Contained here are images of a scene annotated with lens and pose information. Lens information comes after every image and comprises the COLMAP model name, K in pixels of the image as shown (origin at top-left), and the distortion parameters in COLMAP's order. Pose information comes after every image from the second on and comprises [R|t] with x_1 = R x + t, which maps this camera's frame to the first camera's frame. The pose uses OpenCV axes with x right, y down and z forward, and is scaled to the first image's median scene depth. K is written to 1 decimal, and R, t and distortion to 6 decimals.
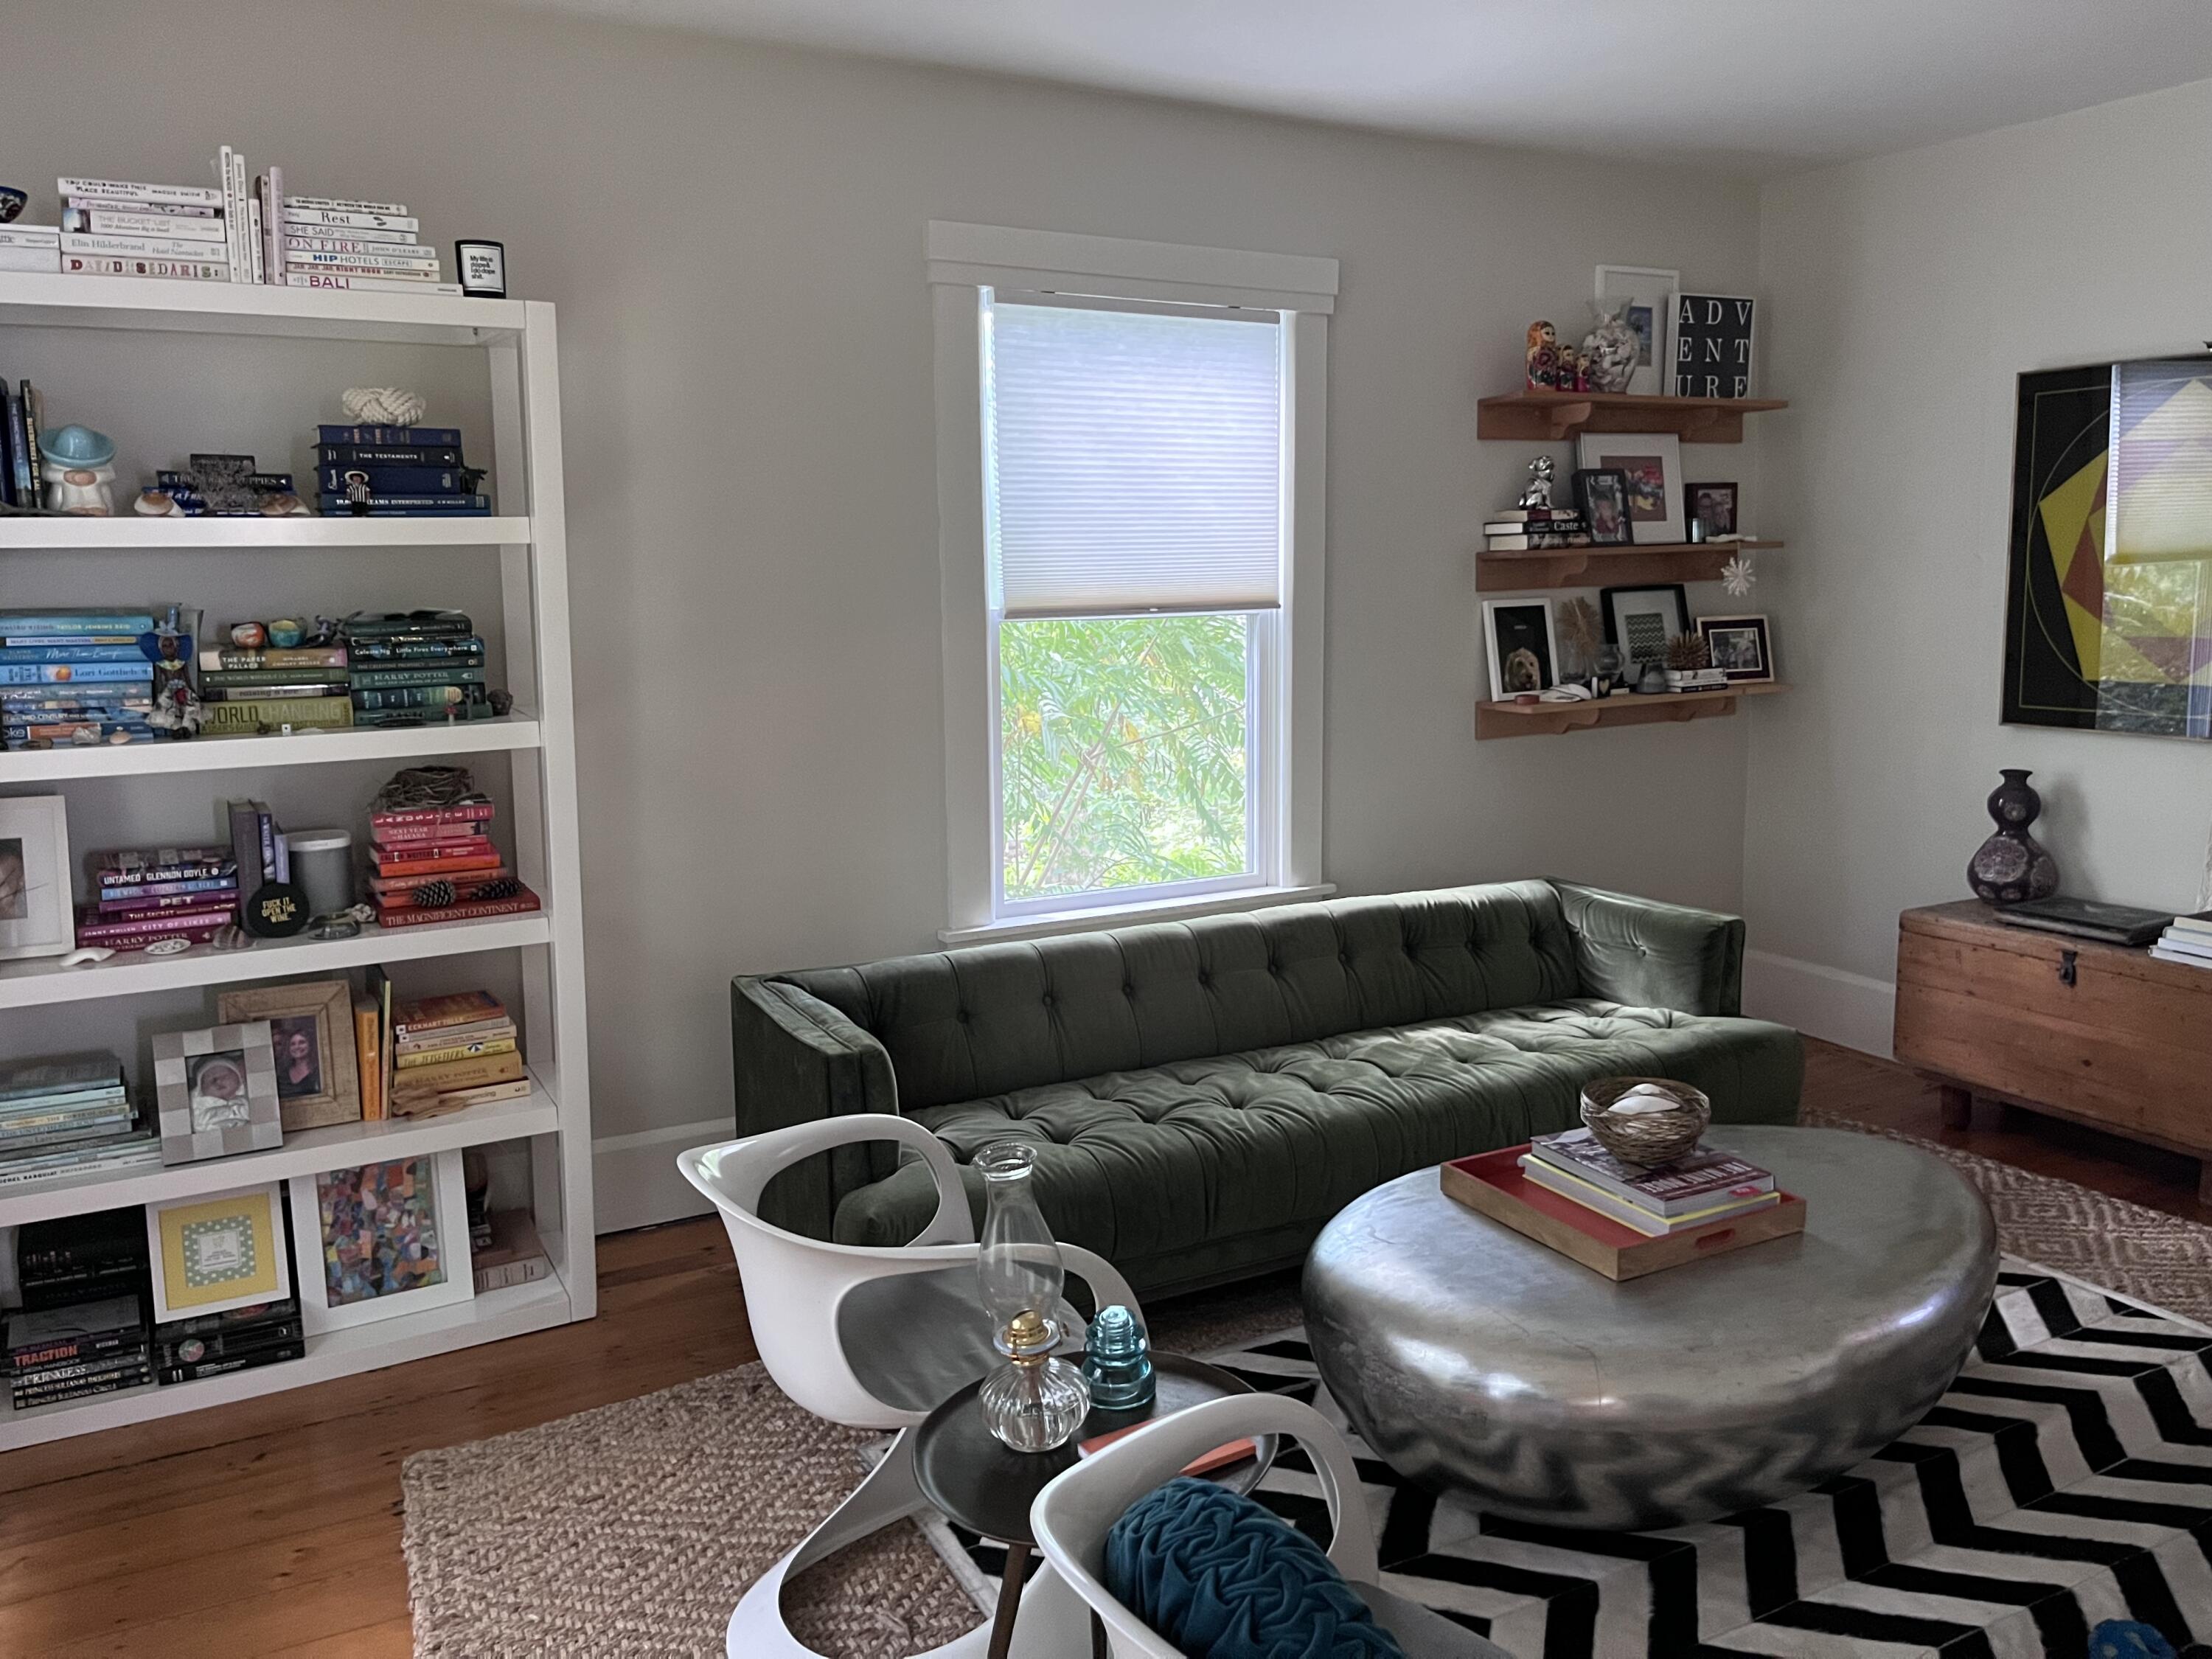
lens RADIAL K [[1668.0, 0, 1095.1], [0, 1668.0, 834.1], [0, 0, 1]] dist [0.080286, -0.112156]
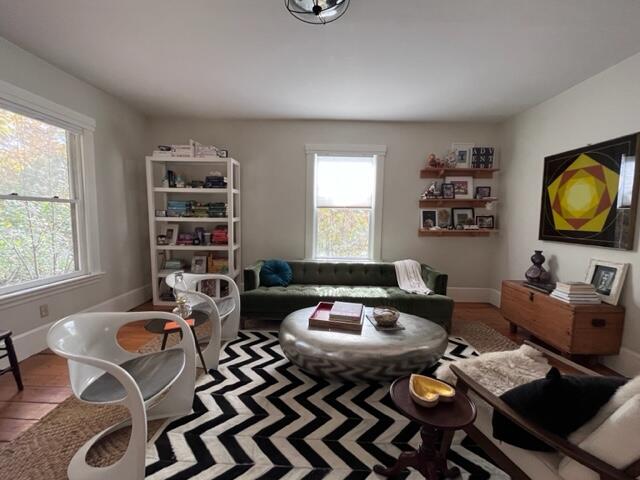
lens RADIAL K [[267.1, 0, 319.3], [0, 267.1, 245.6], [0, 0, 1]] dist [0.000597, -0.000043]
pose [[0.870874, 0.084747, -0.484145, 0.382322], [-0.107422, 0.994028, -0.019229, 0.020278], [0.479623, 0.068753, 0.874777, 0.153672]]
